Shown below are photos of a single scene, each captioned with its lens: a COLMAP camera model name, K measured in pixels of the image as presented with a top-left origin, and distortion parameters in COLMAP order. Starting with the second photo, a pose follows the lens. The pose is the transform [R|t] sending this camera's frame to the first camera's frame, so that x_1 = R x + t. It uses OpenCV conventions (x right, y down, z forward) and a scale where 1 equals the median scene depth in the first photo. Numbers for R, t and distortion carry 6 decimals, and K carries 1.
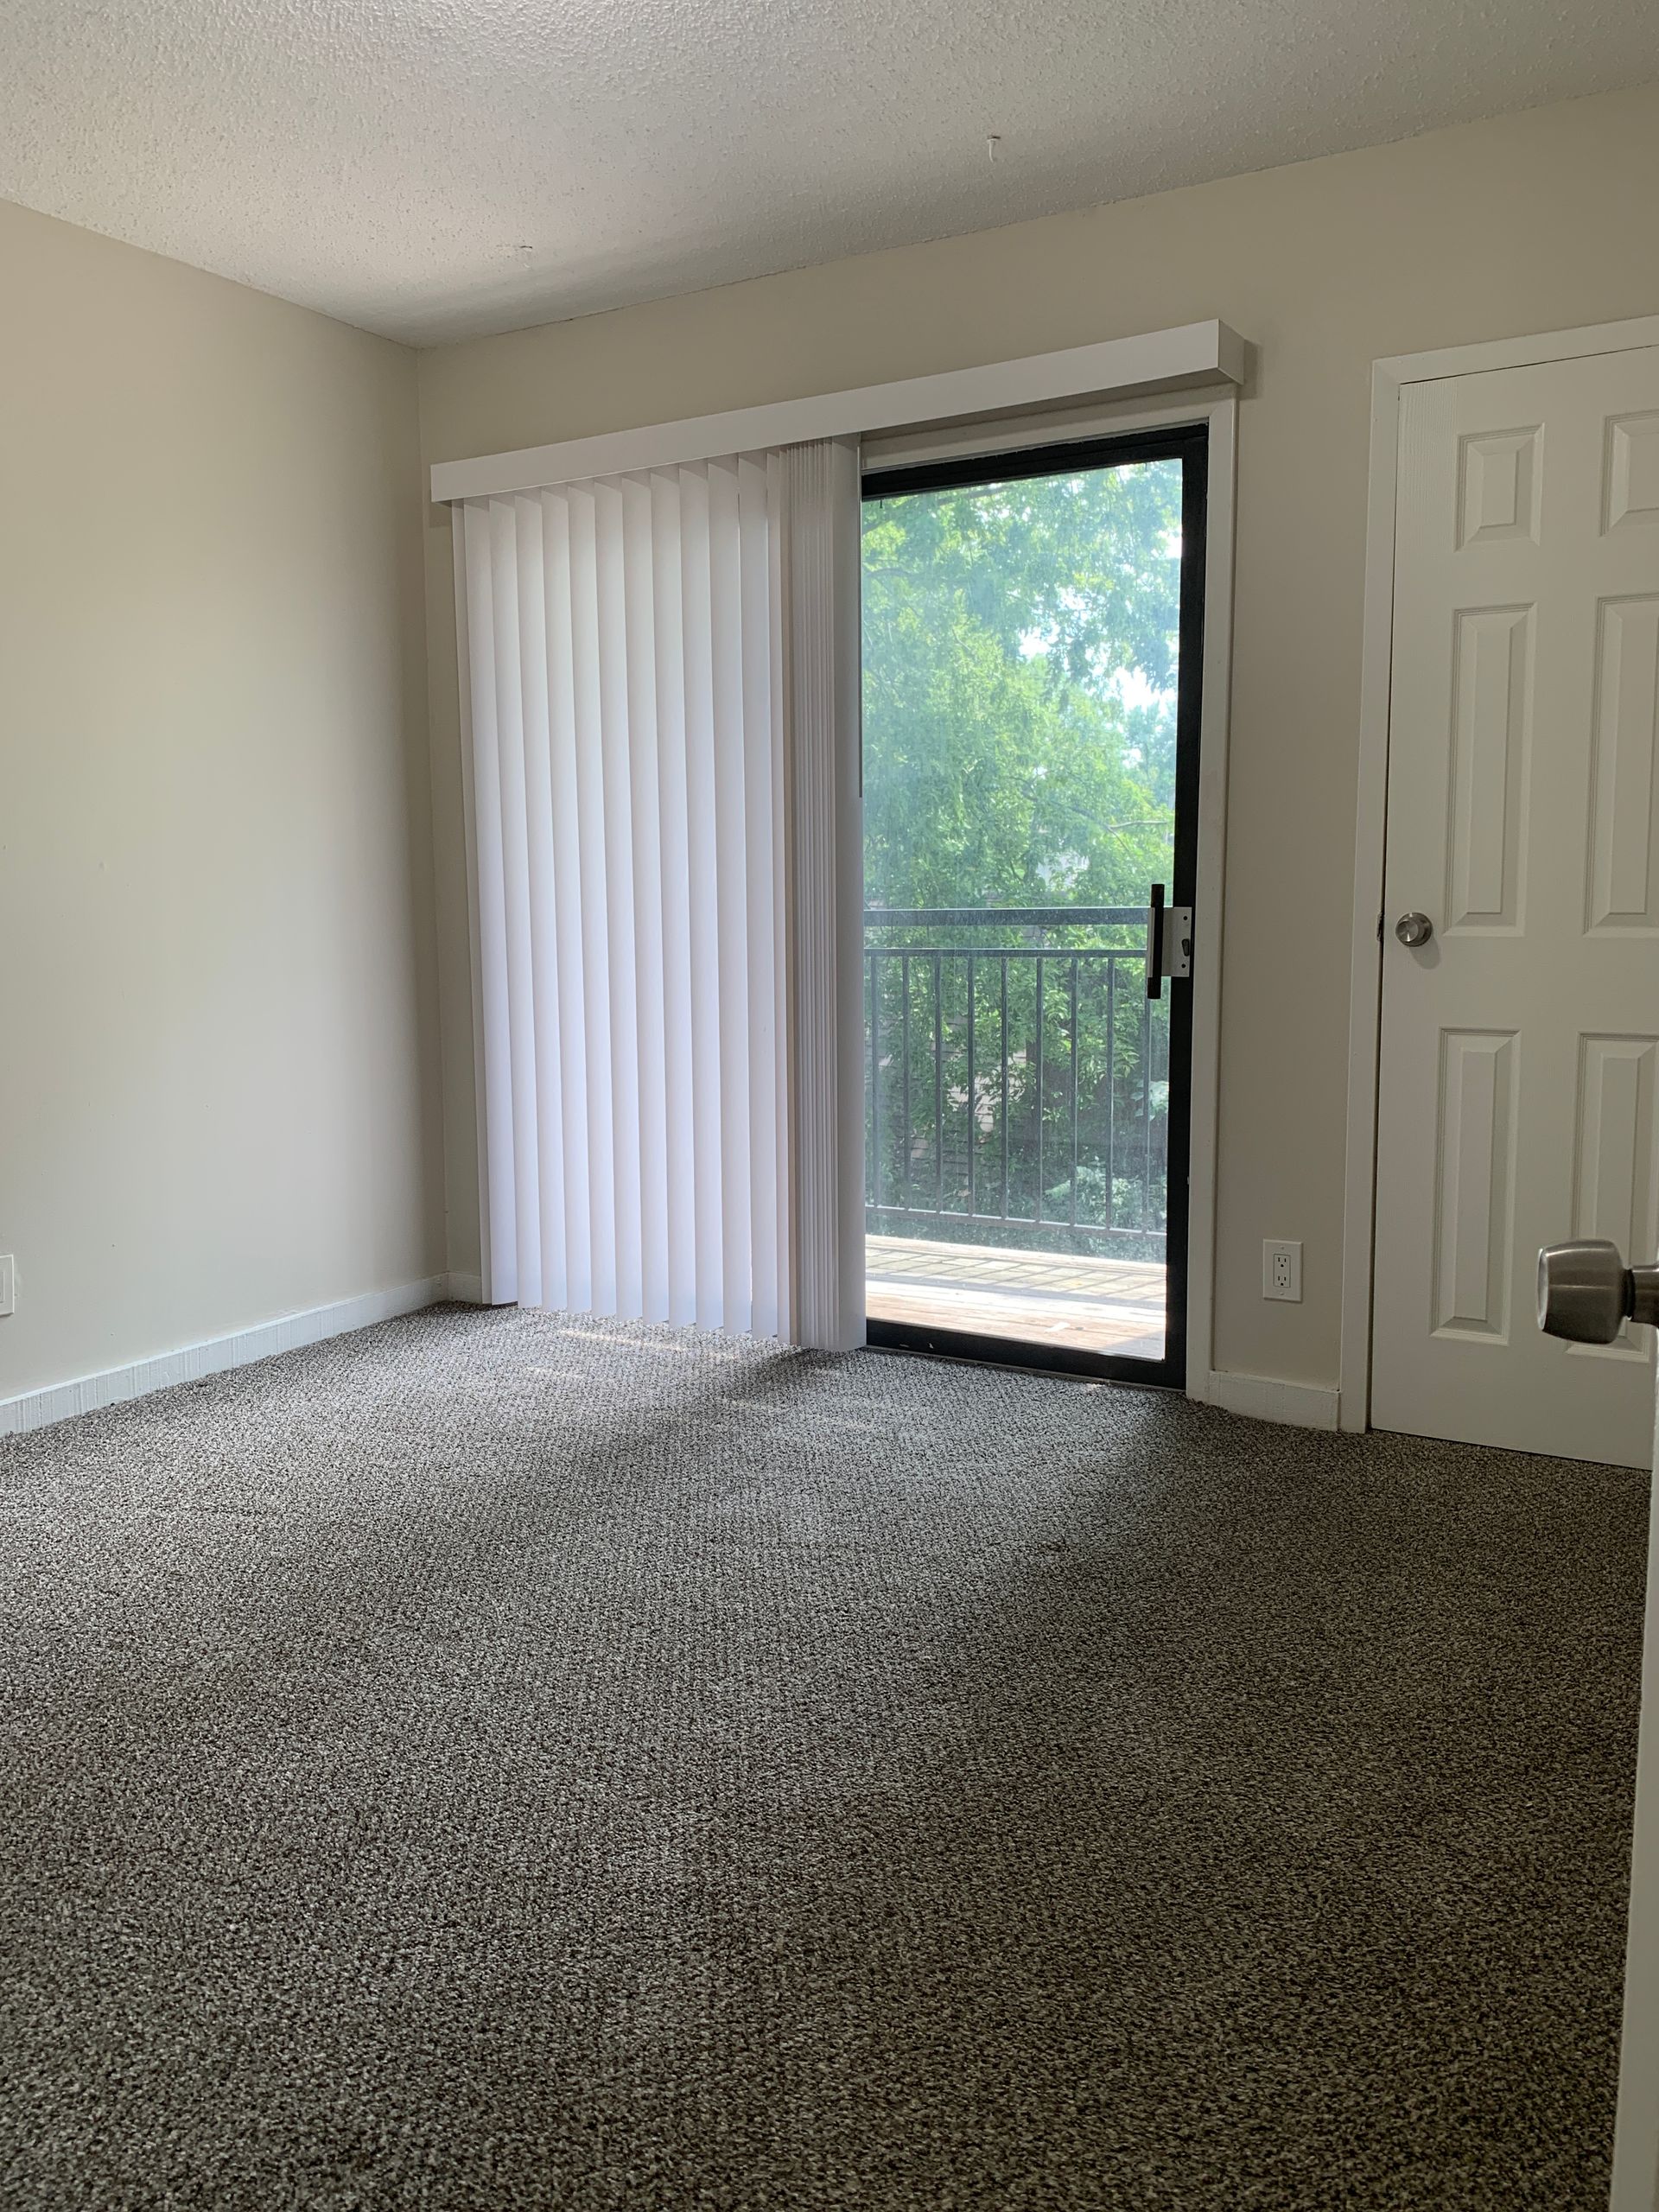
lens RADIAL K [[1721.6, 0, 829.5], [0, 1721.6, 1106.0], [0, 0, 1]] dist [0.008274, -0.012162]
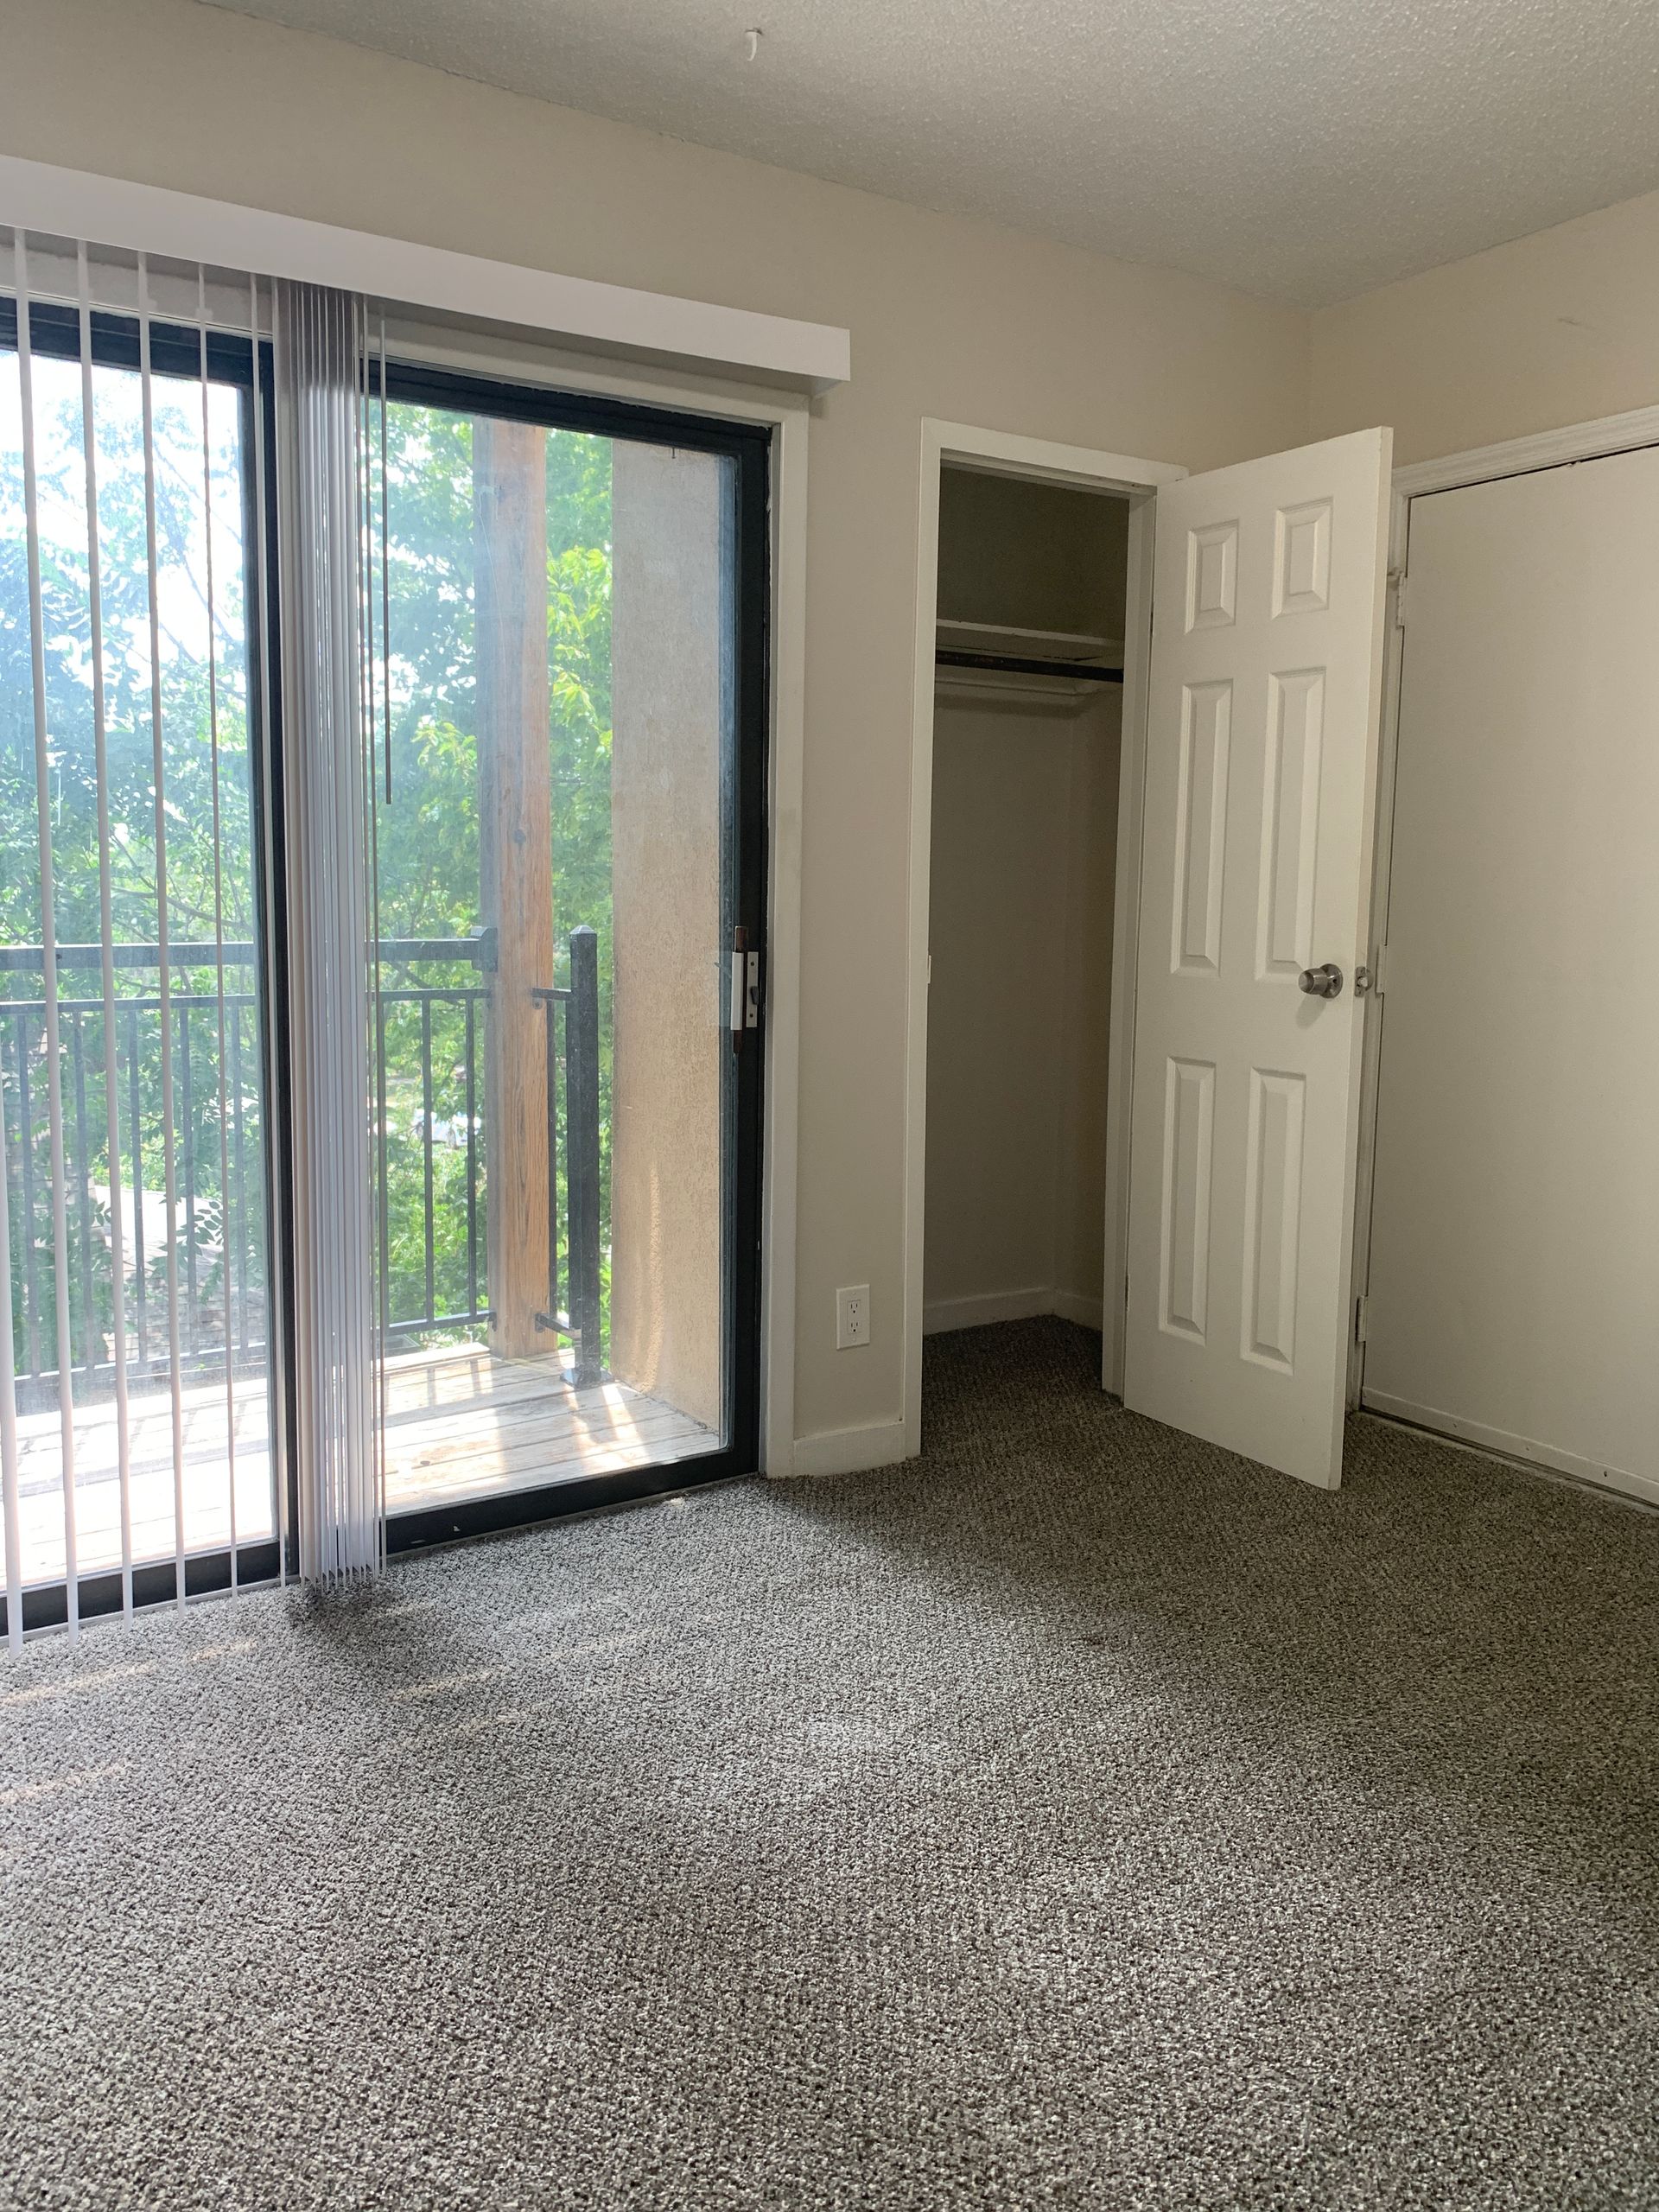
lens RADIAL K [[1787.2, 0, 829.9], [0, 1787.2, 1079.1], [0, 0, 1]] dist [0.083457, -0.003020]
pose [[0.430938, -0.094141, 0.897458, -0.621603], [0.108516, 0.992732, 0.052029, -0.089990], [-0.895833, 0.074967, 0.438022, 0.532177]]
